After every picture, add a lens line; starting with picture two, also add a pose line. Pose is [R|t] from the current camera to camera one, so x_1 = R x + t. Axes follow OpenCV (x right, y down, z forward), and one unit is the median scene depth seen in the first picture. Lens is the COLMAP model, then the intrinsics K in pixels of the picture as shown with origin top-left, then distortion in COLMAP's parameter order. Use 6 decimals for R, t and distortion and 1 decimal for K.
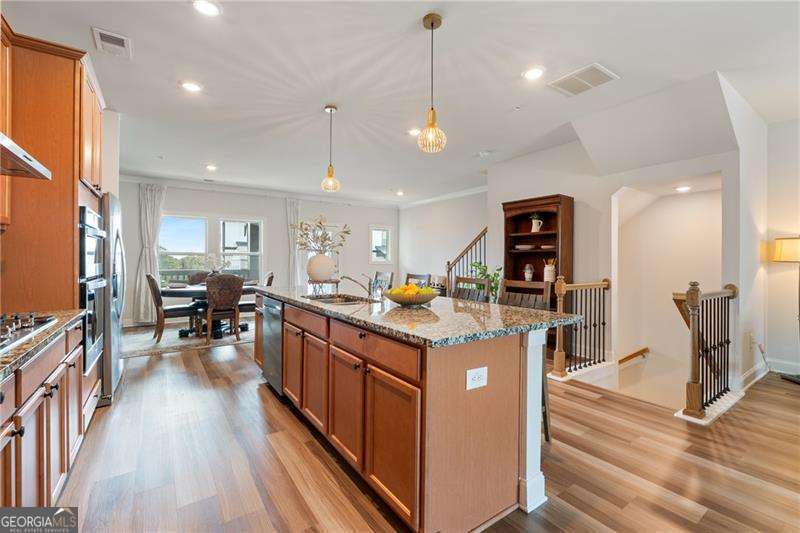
lens RADIAL K [[350.1, 0, 399.5], [0, 350.1, 258.7], [0, 0, 1]] dist [-0.004771, 0.000286]
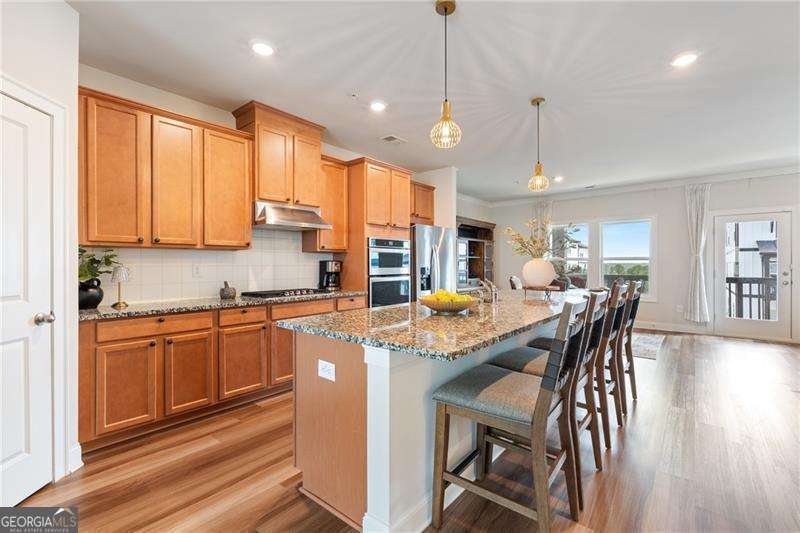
lens RADIAL K [[350.1, 0, 402.9], [0, 350.1, 263.8], [0, 0, 1]] dist [-0.004771, 0.000286]
pose [[0.265471, -0.008066, -0.964085, 0.728245], [0.007623, 0.999951, -0.006266, 0.004936], [0.964089, -0.005686, 0.265519, 0.499924]]
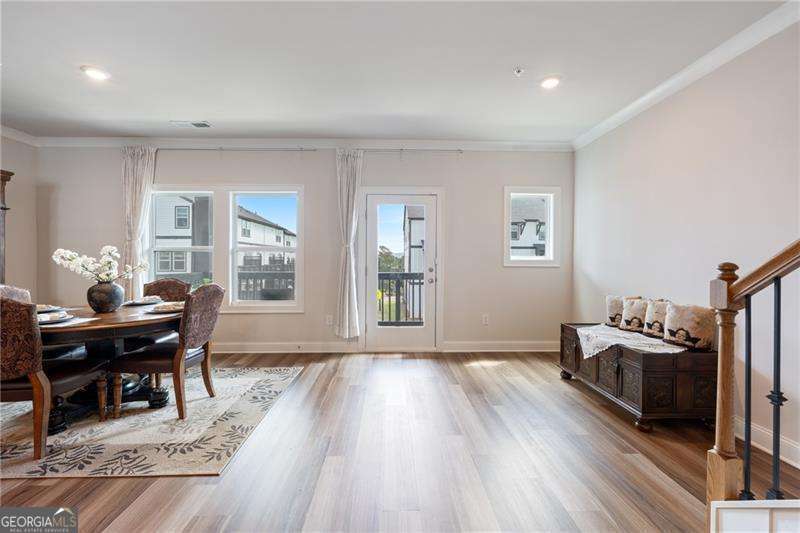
lens RADIAL K [[350.1, 0, 398.5], [0, 350.1, 263.9], [0, 0, 1]] dist [-0.004771, 0.000286]
pose [[0.836160, 0.005785, -0.548455, 0.198977], [0.004951, 0.999824, 0.018095, 0.006684], [0.548463, -0.017846, 0.835984, 1.606761]]
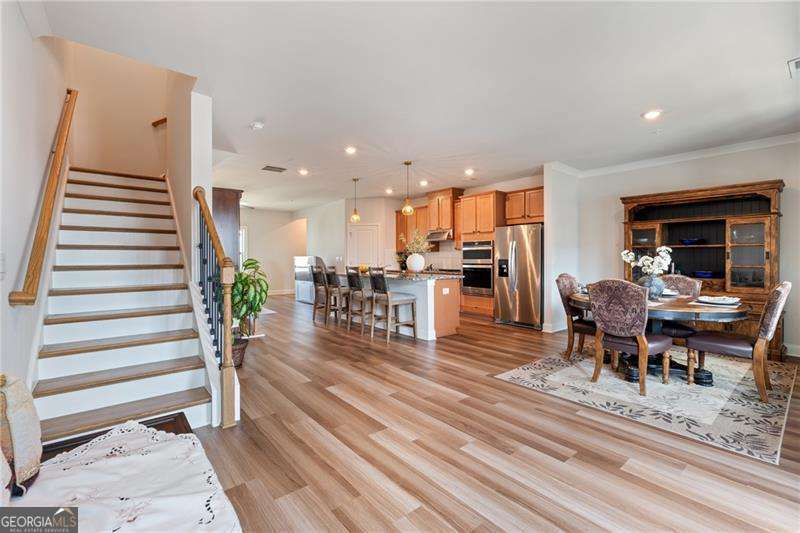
lens RADIAL K [[350.1, 0, 399.4], [0, 350.1, 265.3], [0, 0, 1]] dist [-0.004771, 0.000286]
pose [[-0.996879, -0.000142, -0.078941, -0.037227], [-0.001185, 0.999913, 0.013171, 0.021505], [0.078932, 0.013224, -0.996792, 3.153213]]
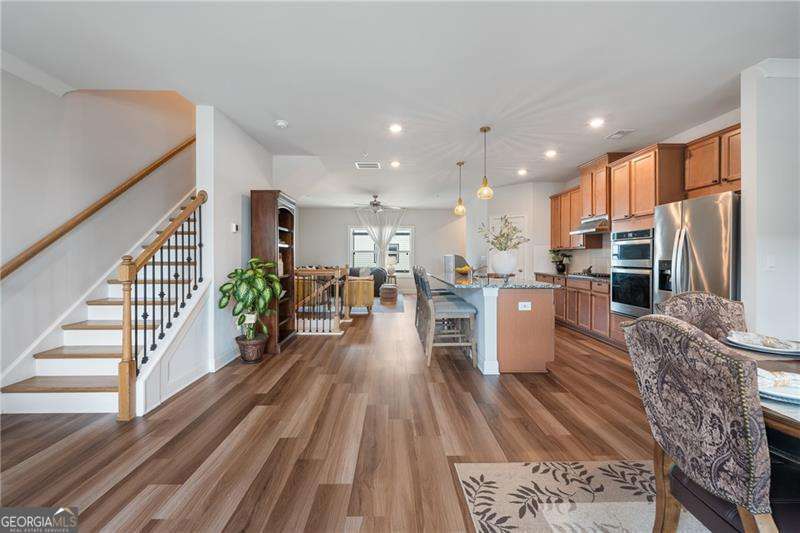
lens RADIAL K [[350.1, 0, 401.1], [0, 350.1, 261.6], [0, 0, 1]] dist [-0.004771, 0.000286]
pose [[-0.833169, -0.013747, 0.552847, -0.750097], [-0.010174, 0.999903, 0.009532, 0.015723], [-0.552924, 0.002317, -0.833228, 2.613588]]
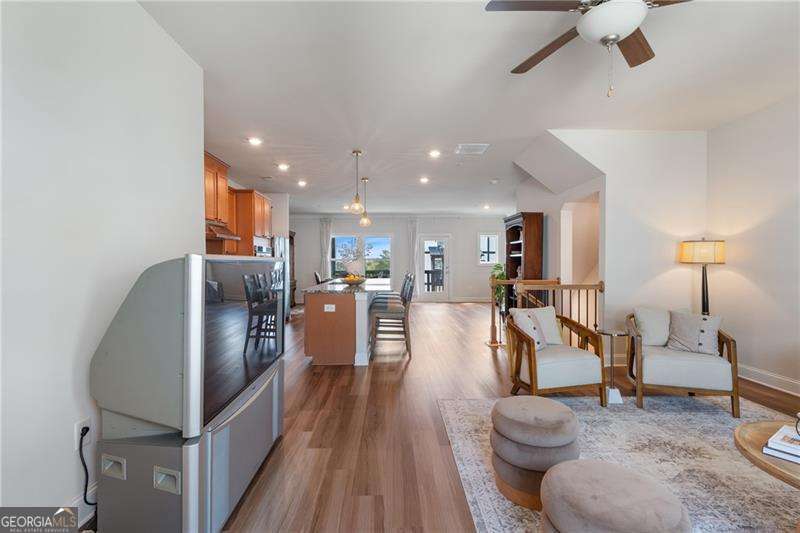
lens RADIAL K [[364.4, 0, 402.3], [0, 364.4, 264.2], [0, 0, 1]] dist [-0.000566, 0.000107]
pose [[0.839161, -0.007275, -0.543834, 1.192150], [0.012846, 0.999897, 0.006447, -0.006200], [0.543731, -0.012396, 0.839168, -0.568742]]
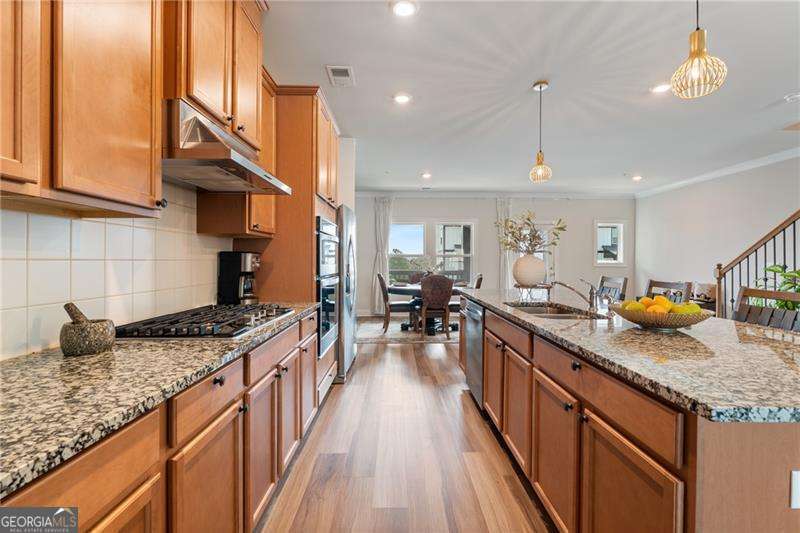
lens RADIAL K [[350.1, 0, 401.3], [0, 350.1, 259.3], [0, 0, 1]] dist [-0.004771, 0.000286]
pose [[0.830160, -0.001583, -0.557523, -0.002669], [-0.000002, 0.999996, -0.002842, 0.000681], [0.557525, 0.002360, 0.830157, 0.120649]]
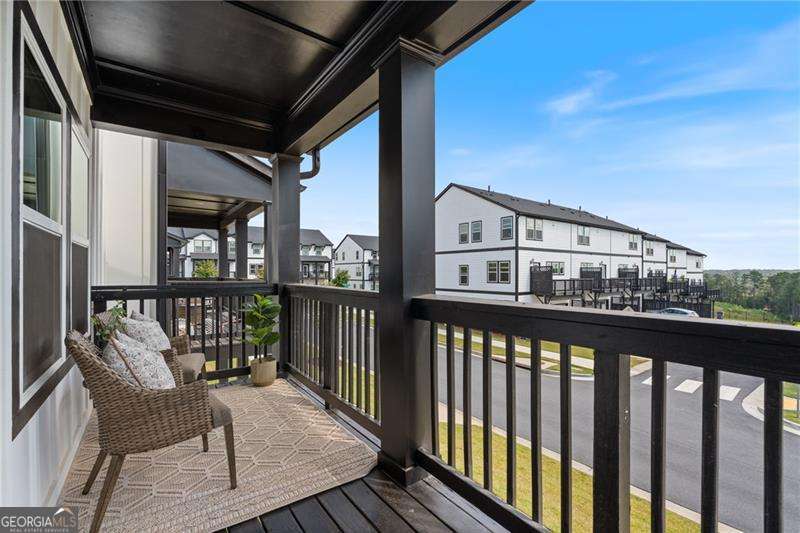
lens RADIAL K [[350.1, 0, 399.2], [0, 350.1, 270.8], [0, 0, 1]] dist [-0.004771, 0.000286]
pose [[0.013291, -0.006067, -0.999893, 0.115754], [0.005826, 0.999965, -0.005990, 0.012245], [0.999895, -0.005745, 0.013326, 1.782059]]
